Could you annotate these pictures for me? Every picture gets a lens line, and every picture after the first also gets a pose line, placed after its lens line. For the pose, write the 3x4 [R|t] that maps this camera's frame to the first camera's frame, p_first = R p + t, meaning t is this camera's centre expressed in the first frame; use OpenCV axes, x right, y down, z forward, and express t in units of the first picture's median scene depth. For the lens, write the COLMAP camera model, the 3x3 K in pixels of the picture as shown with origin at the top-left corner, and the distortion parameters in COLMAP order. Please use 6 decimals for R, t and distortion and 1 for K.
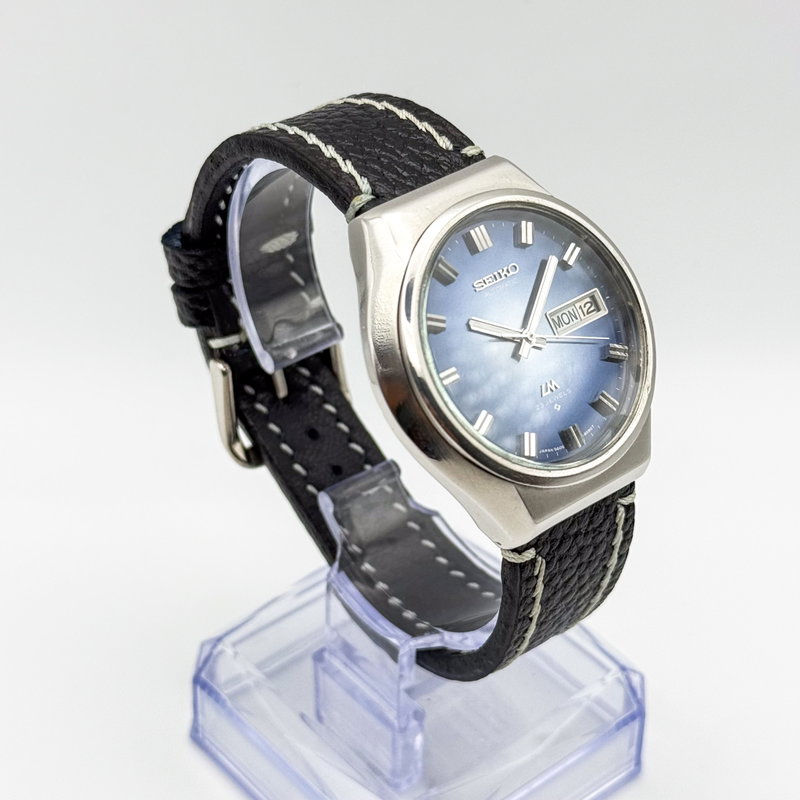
lens RADIAL K [[1924.6, 0, 400.0], [0, 1924.6, 400.0], [0, 0, 1]] dist [0.031764, -0.098708]
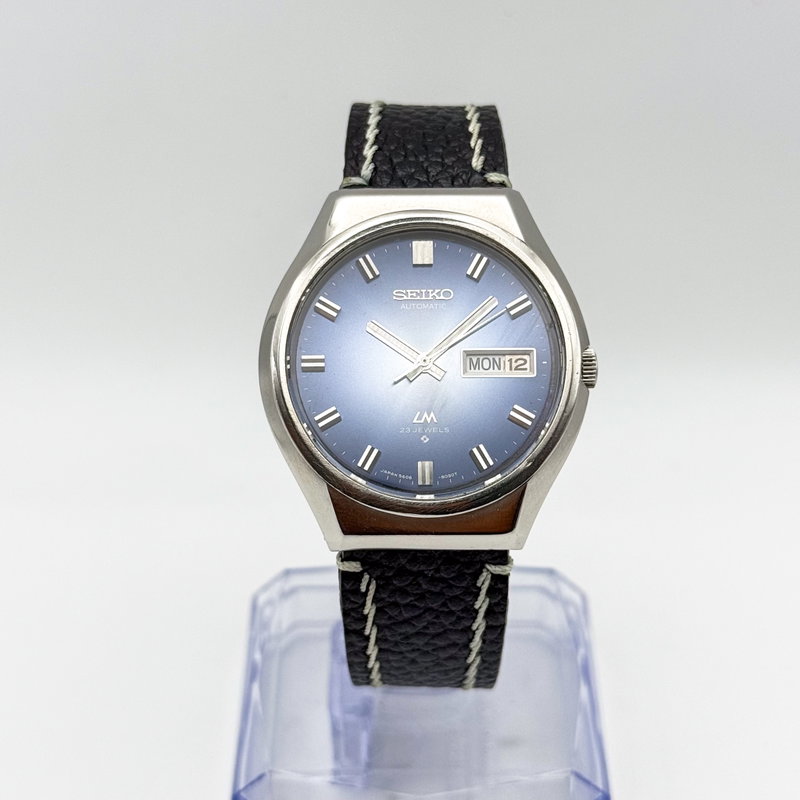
lens RADIAL K [[1924.6, 0, 400.0], [0, 1924.6, 400.0], [0, 0, 1]] dist [0.031764, -0.098708]
pose [[0.764526, 0.361340, -0.533792, 0.571513], [-0.375474, 0.922753, 0.086865, -0.092385], [0.523946, 0.134014, 0.841143, 0.161170]]
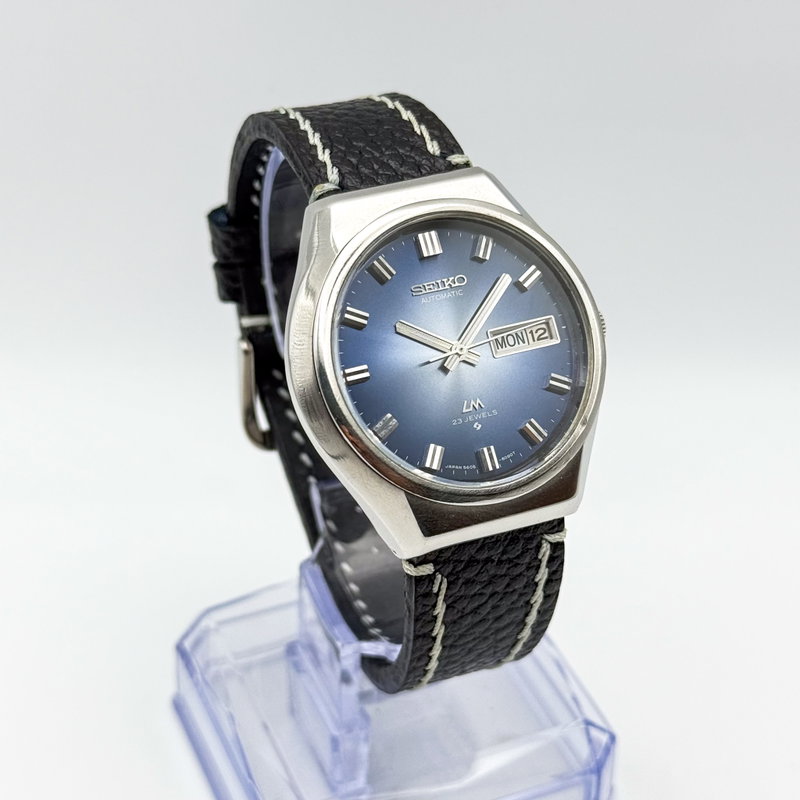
lens RADIAL K [[1924.6, 0, 400.0], [0, 1924.6, 400.0], [0, 0, 1]] dist [0.031764, -0.098708]
pose [[0.957235, 0.169693, -0.234320, 0.263234], [-0.176113, 0.984348, -0.006594, 0.003968], [0.229533, 0.047579, 0.972137, 0.038538]]
